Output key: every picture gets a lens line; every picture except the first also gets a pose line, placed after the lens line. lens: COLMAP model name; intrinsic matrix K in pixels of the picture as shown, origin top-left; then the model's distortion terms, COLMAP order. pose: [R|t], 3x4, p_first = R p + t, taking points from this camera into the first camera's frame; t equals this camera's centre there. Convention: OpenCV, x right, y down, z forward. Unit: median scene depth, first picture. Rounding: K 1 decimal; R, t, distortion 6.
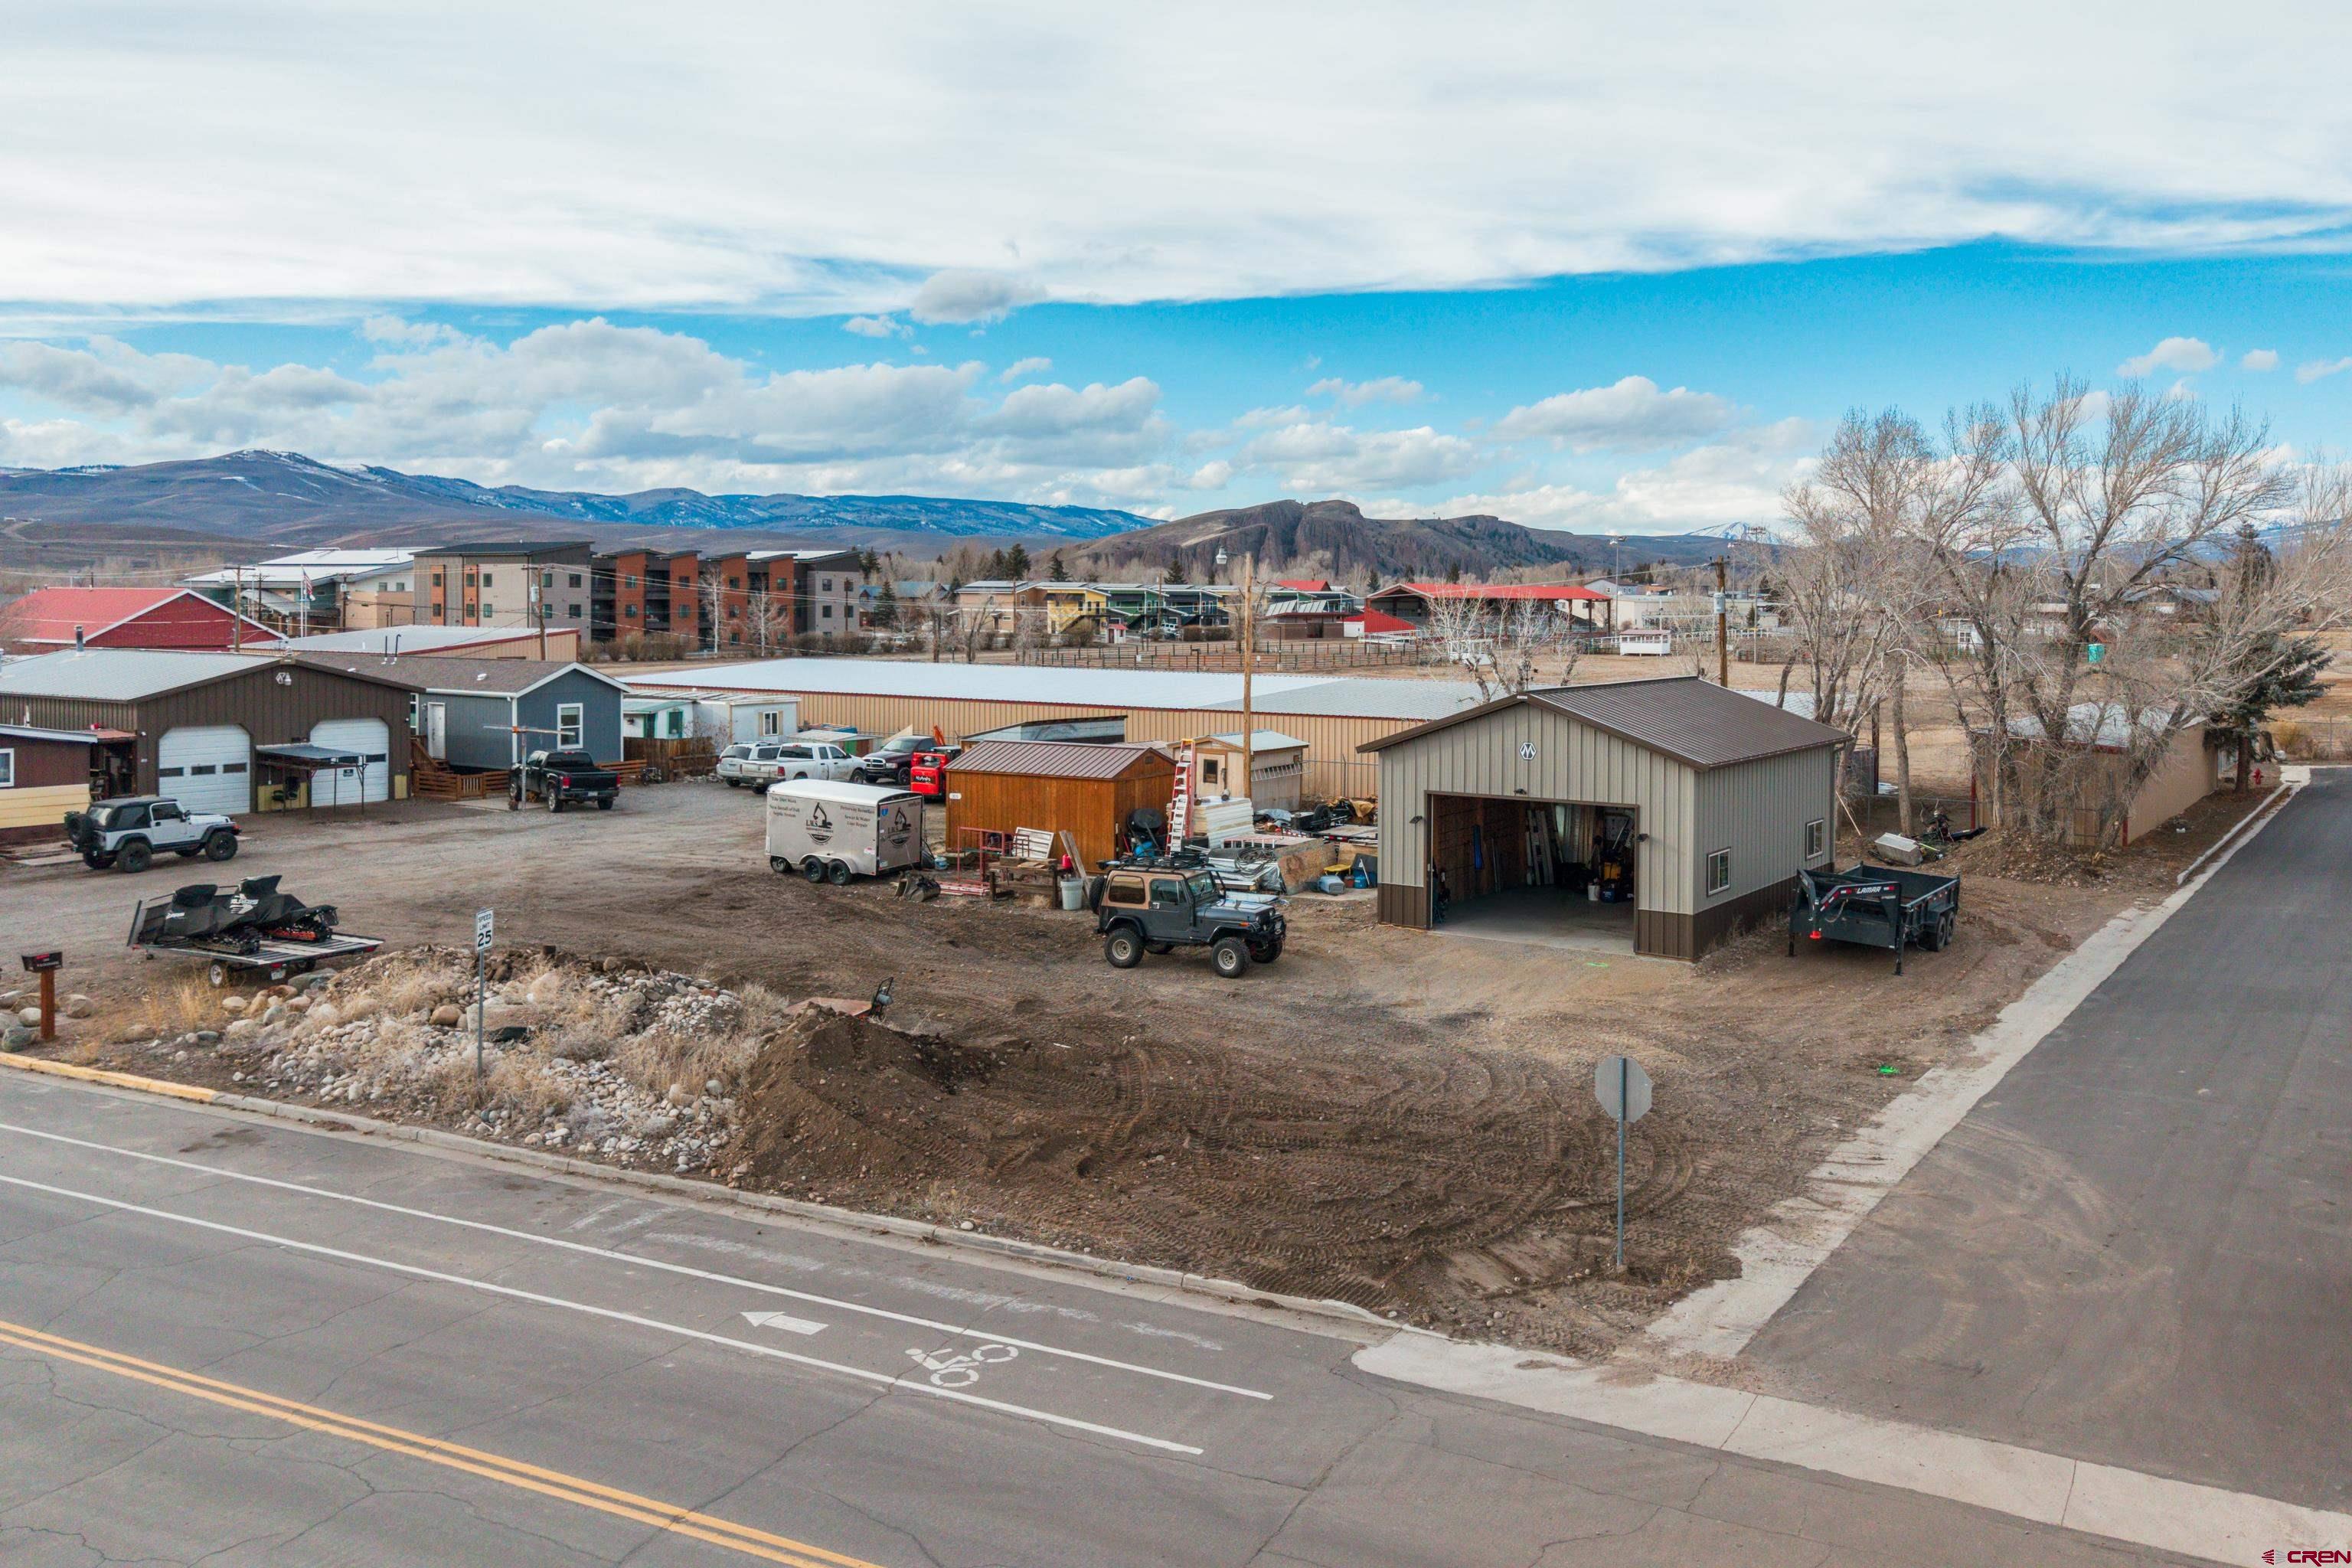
lens RADIAL K [[1881.3, 0, 1251.9], [0, 1881.3, 615.5], [0, 0, 1]] dist [0.034731, -0.009484]
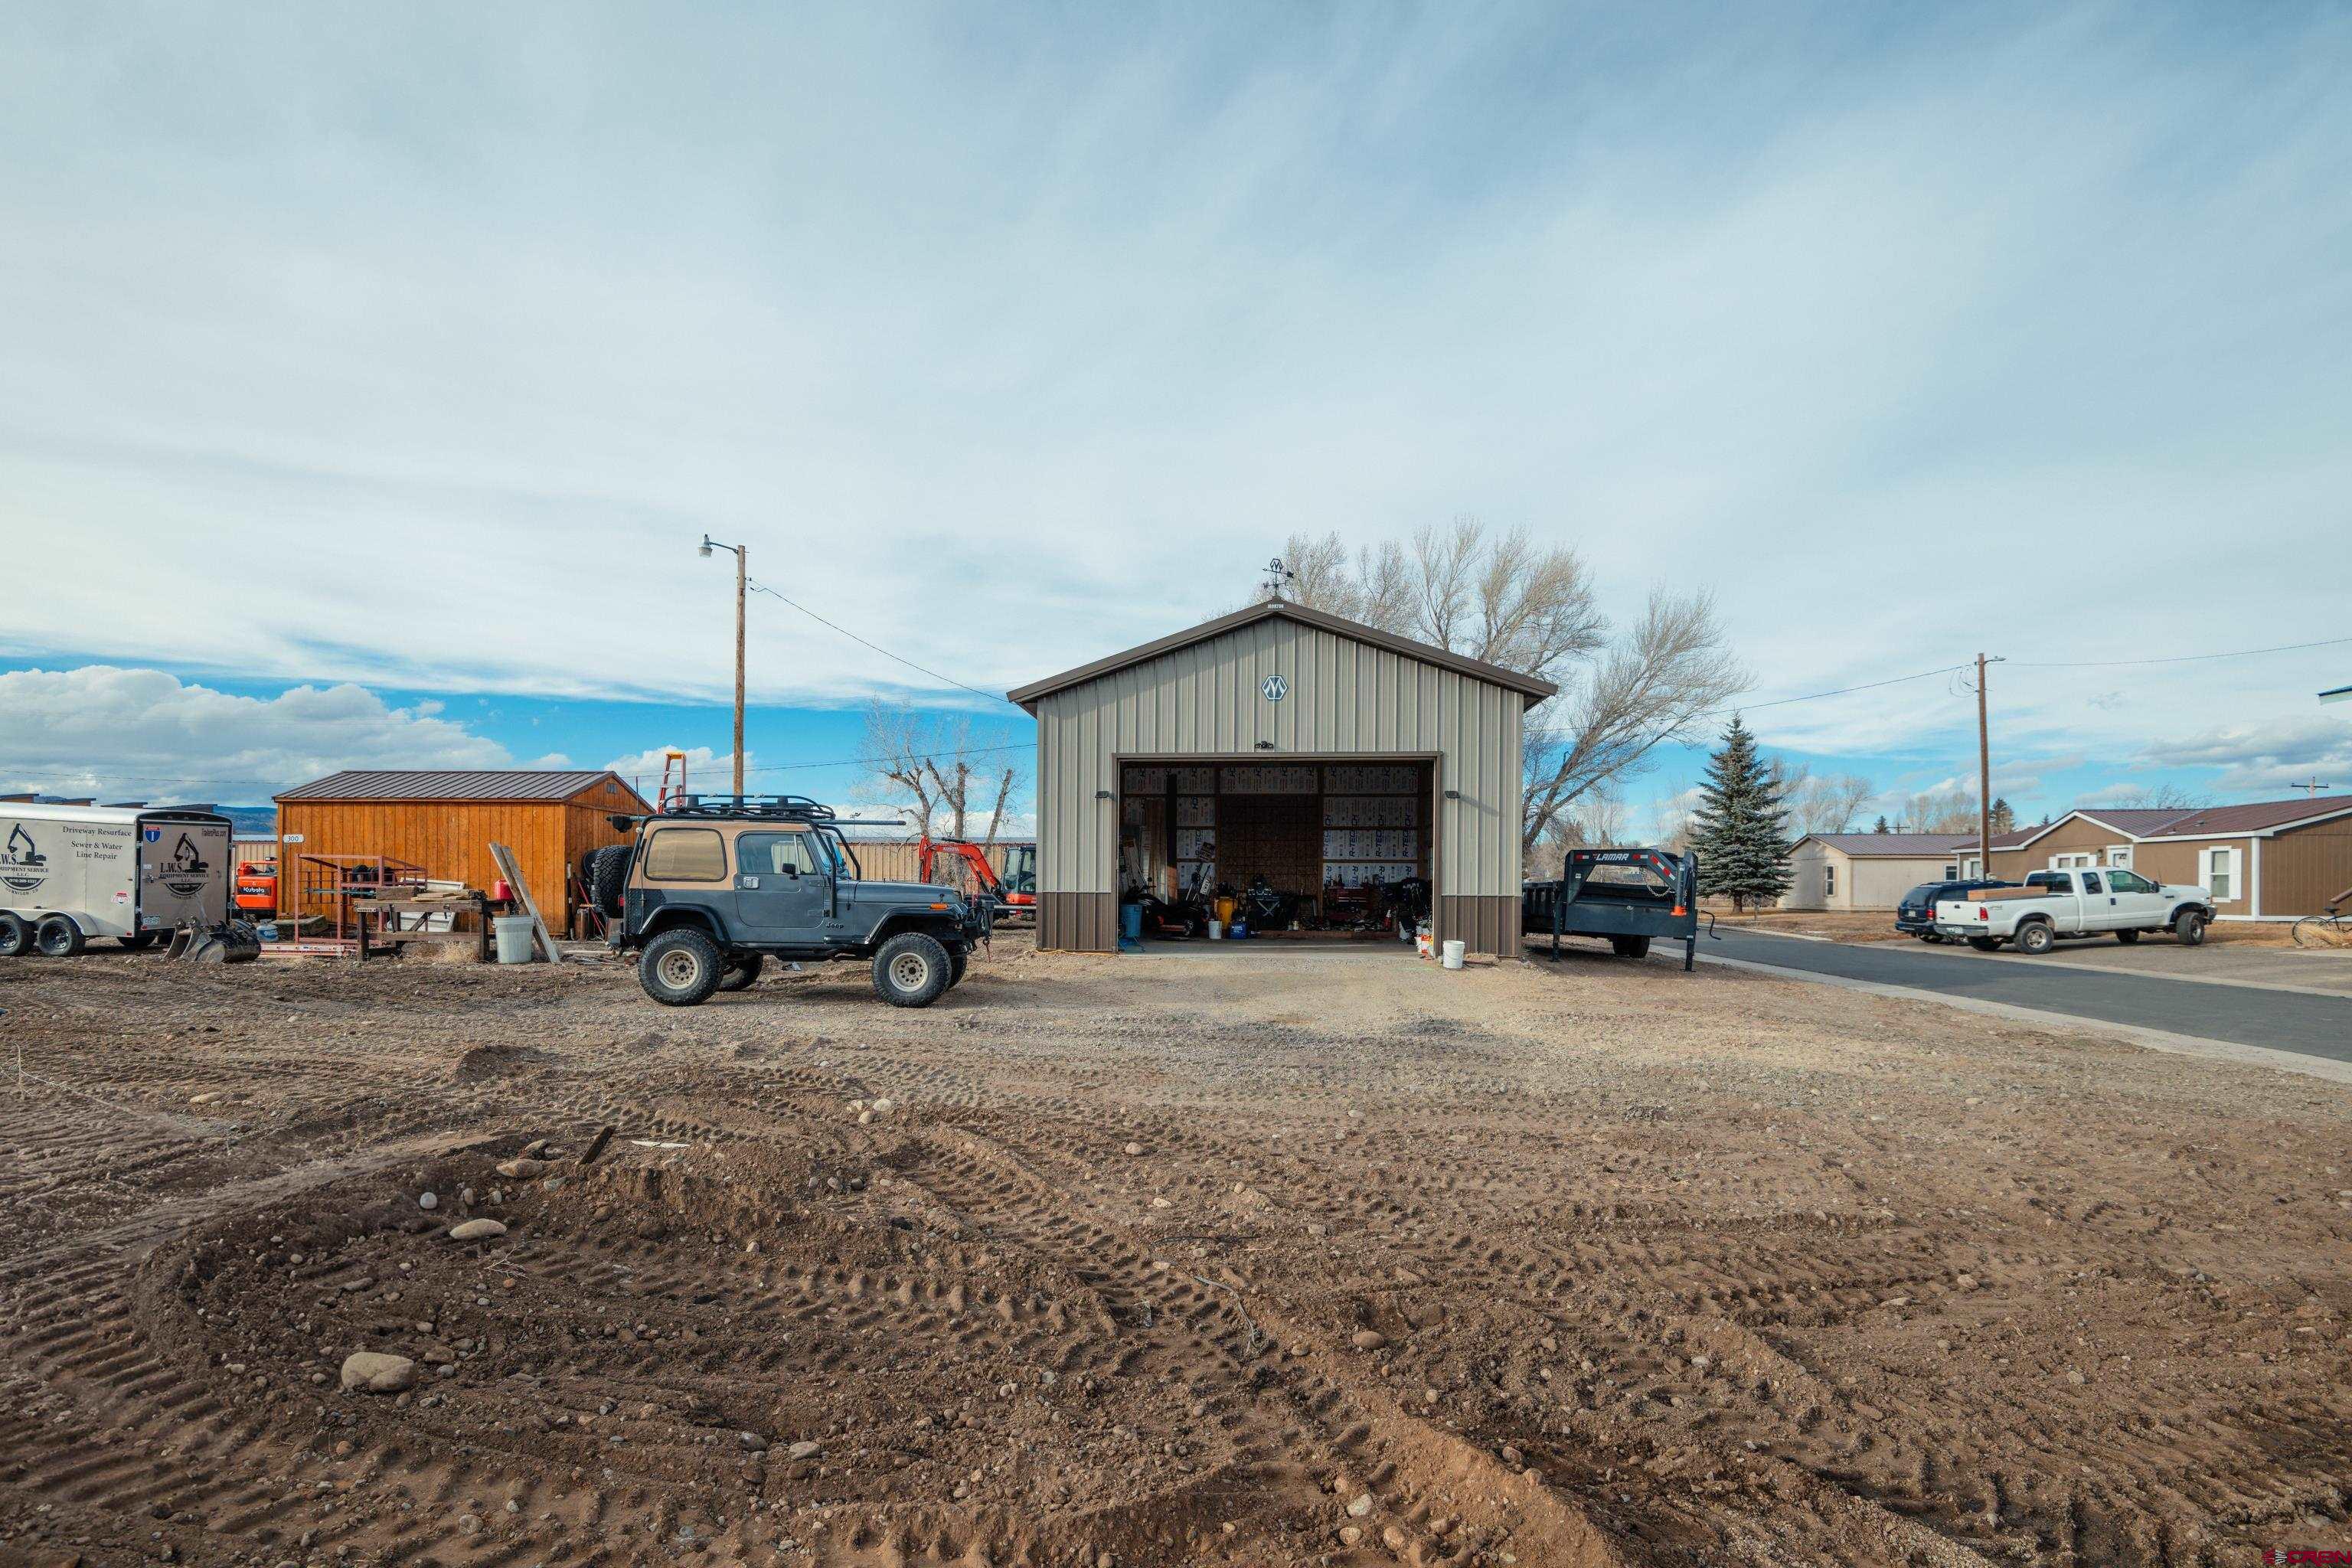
lens RADIAL K [[1131.4, 0, 1145.3], [0, 1131.4, 891.5], [0, 0, 1]] dist [0.003056, -0.009753]
pose [[0.886645, 0.005892, 0.462412, -0.092830], [-0.004633, 0.999982, -0.003857, 0.147141], [-0.462427, 0.001277, 0.886657, 0.626863]]
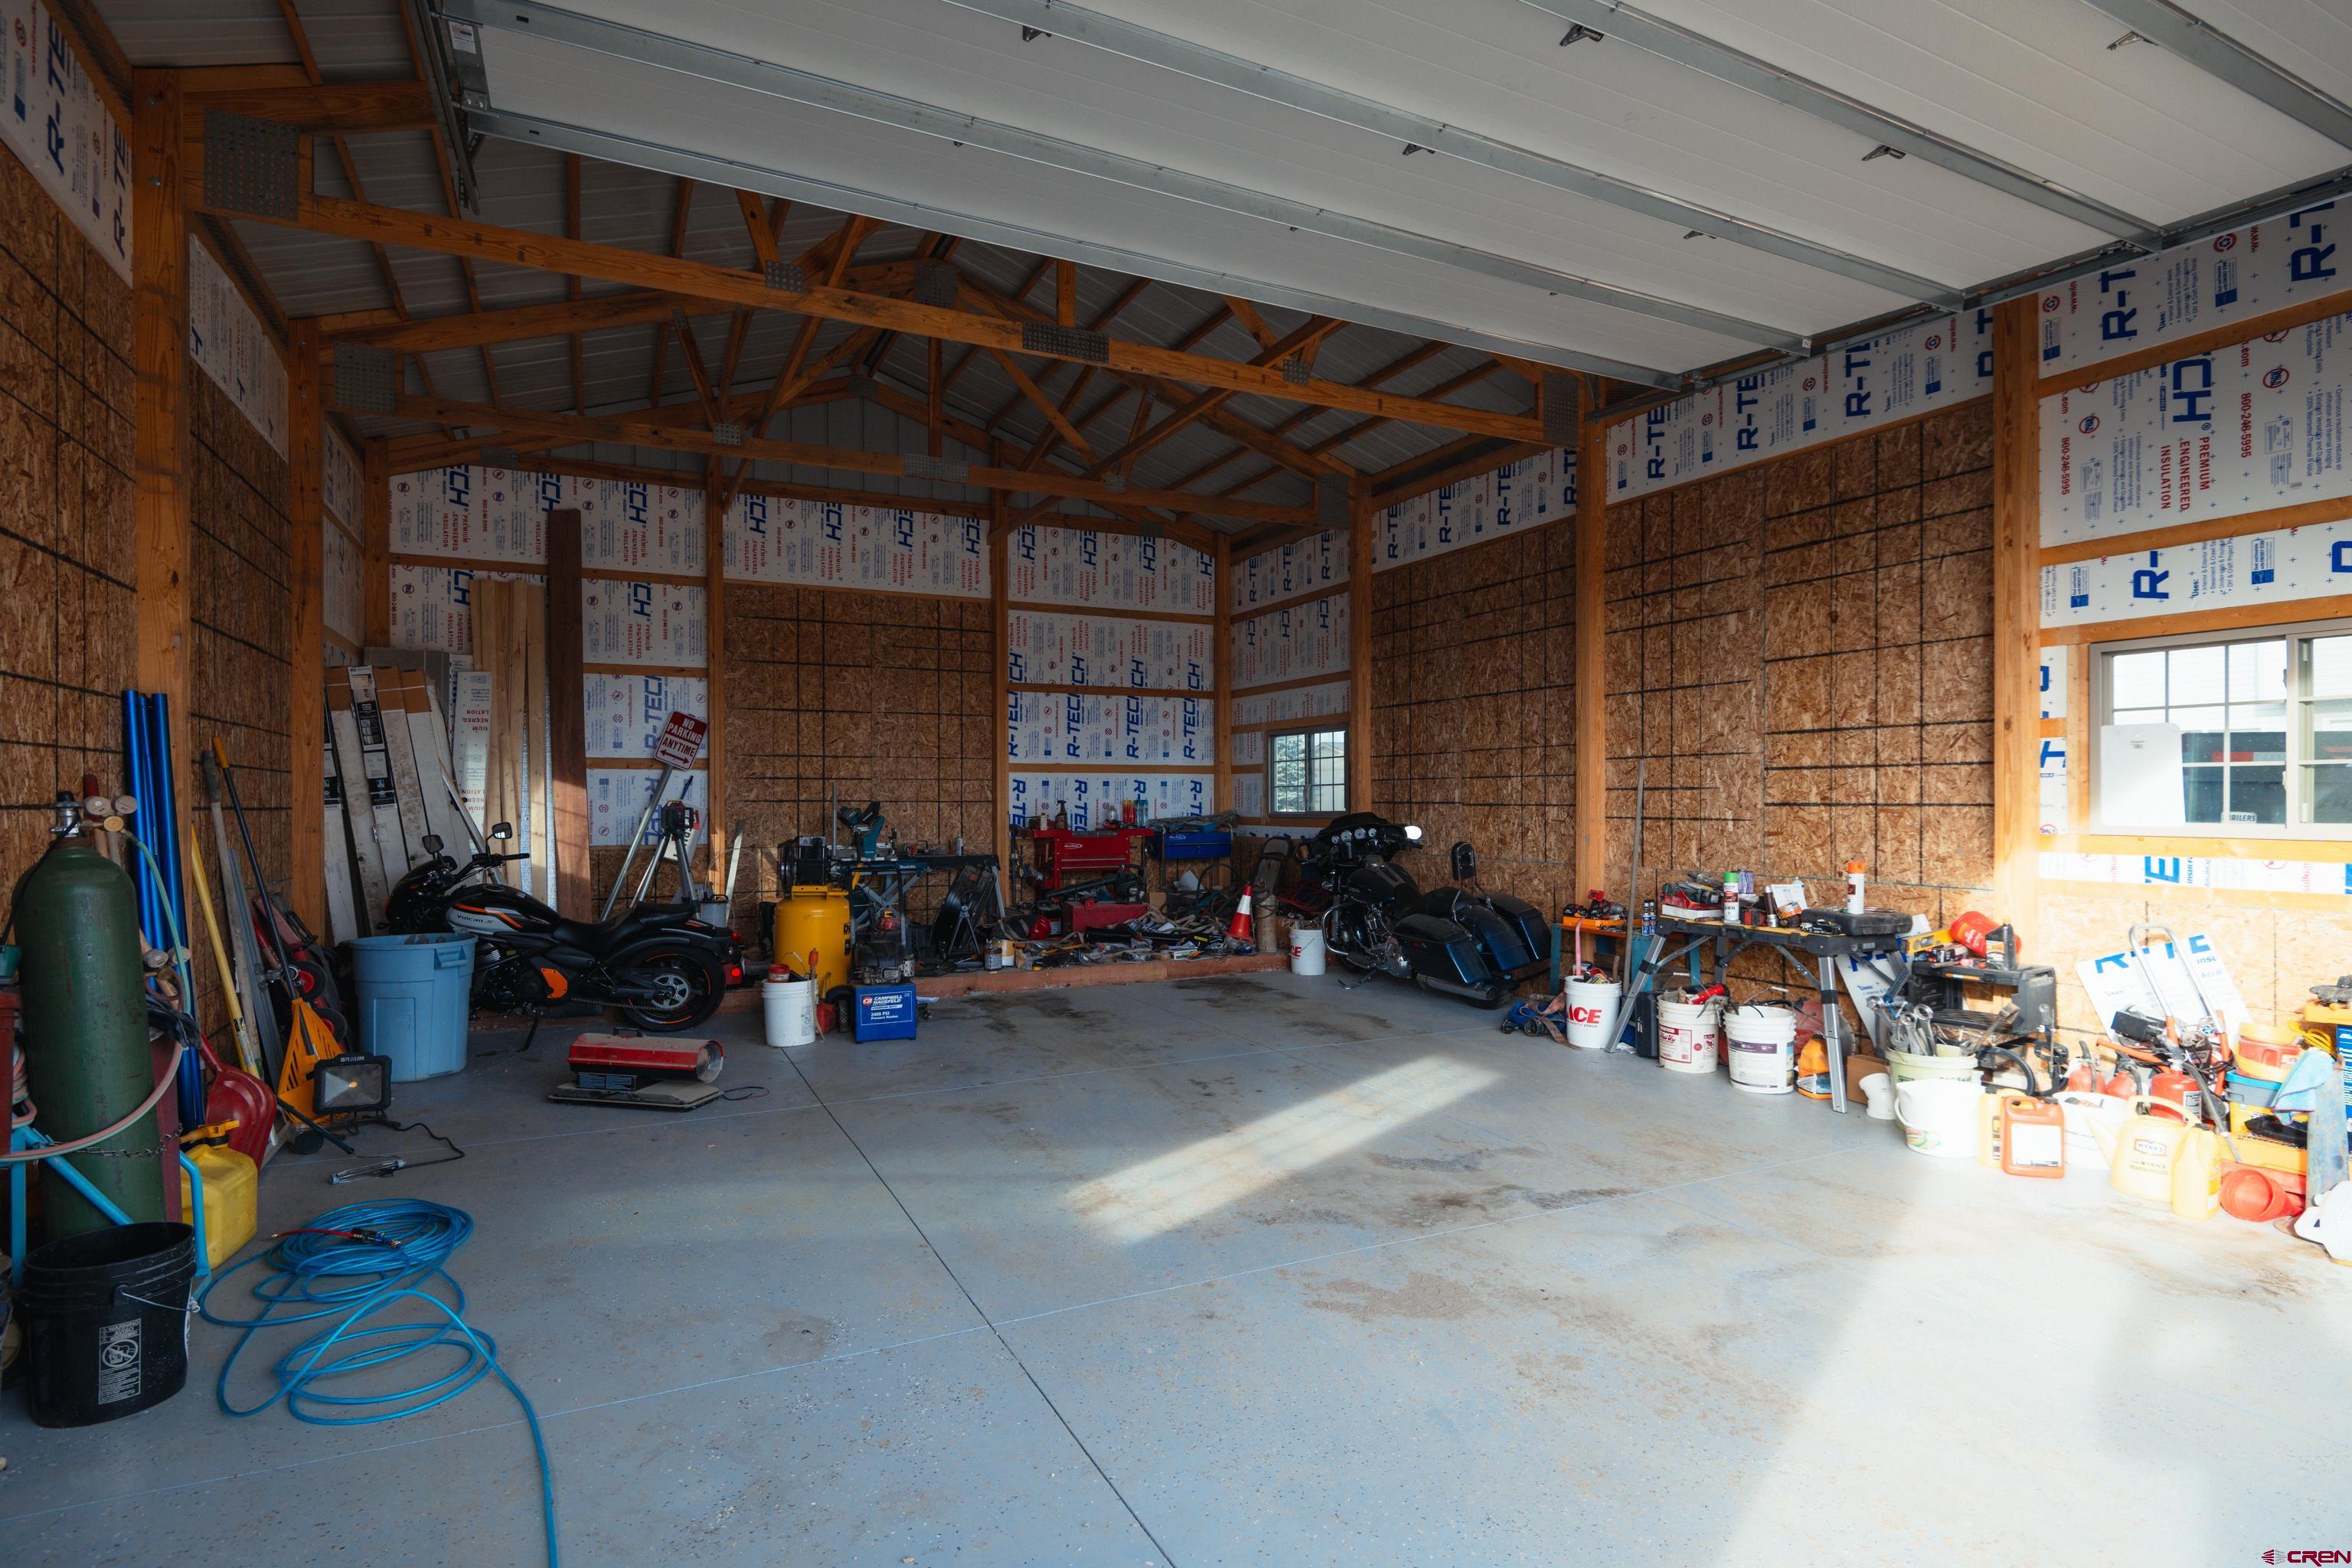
lens RADIAL K [[1121.2, 0, 1239.8], [0, 1121.2, 803.1], [0, 0, 1]] dist [0.007572, -0.009388]
pose [[0.486267, -0.003728, 0.873802, 0.096283], [0.006629, 0.999978, 0.000577, 0.135256], [-0.873785, 0.005512, 0.486281, 0.979946]]
